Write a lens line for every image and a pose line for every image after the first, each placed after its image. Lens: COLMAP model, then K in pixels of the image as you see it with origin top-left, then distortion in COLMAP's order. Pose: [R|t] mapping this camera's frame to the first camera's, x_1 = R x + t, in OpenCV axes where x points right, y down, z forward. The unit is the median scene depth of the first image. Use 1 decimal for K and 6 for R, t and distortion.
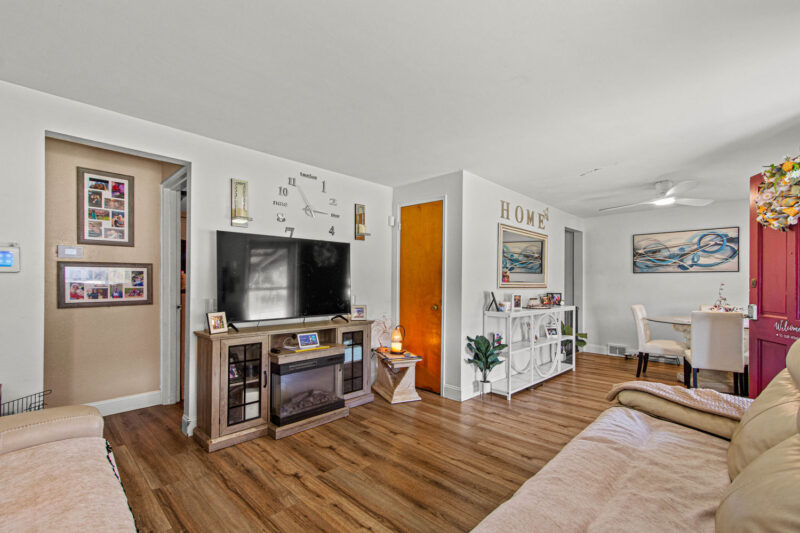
lens RADIAL K [[348.3, 0, 406.5], [0, 348.3, 283.9], [0, 0, 1]] dist [0.001067, 0.000010]
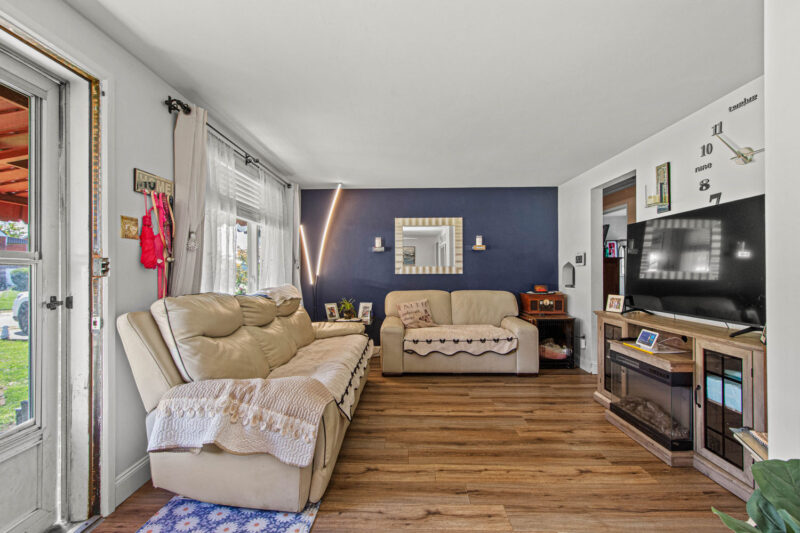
lens RADIAL K [[362.4, 0, 400.0], [0, 362.4, 266.5], [0, 0, 1]] dist [0.004723, 0.000007]
pose [[-0.734244, -0.006834, -0.678851, 0.748931], [0.001718, 0.999927, -0.011925, -0.001882], [0.678883, -0.009922, -0.734179, 1.245532]]
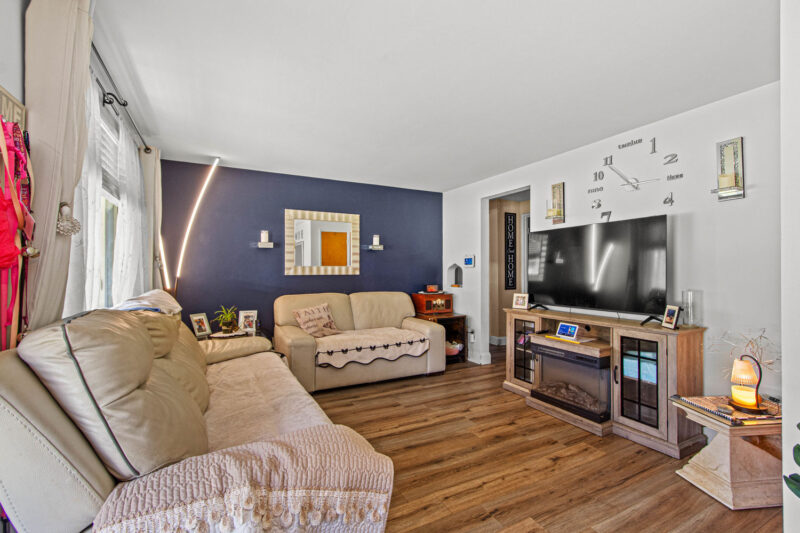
lens RADIAL K [[362.4, 0, 400.0], [0, 362.4, 266.5], [0, 0, 1]] dist [0.004723, 0.000007]
pose [[-0.312807, -0.011344, -0.949749, 0.837323], [-0.002348, 0.999935, -0.011170, -0.005981], [0.949814, -0.001264, -0.312813, 0.878270]]
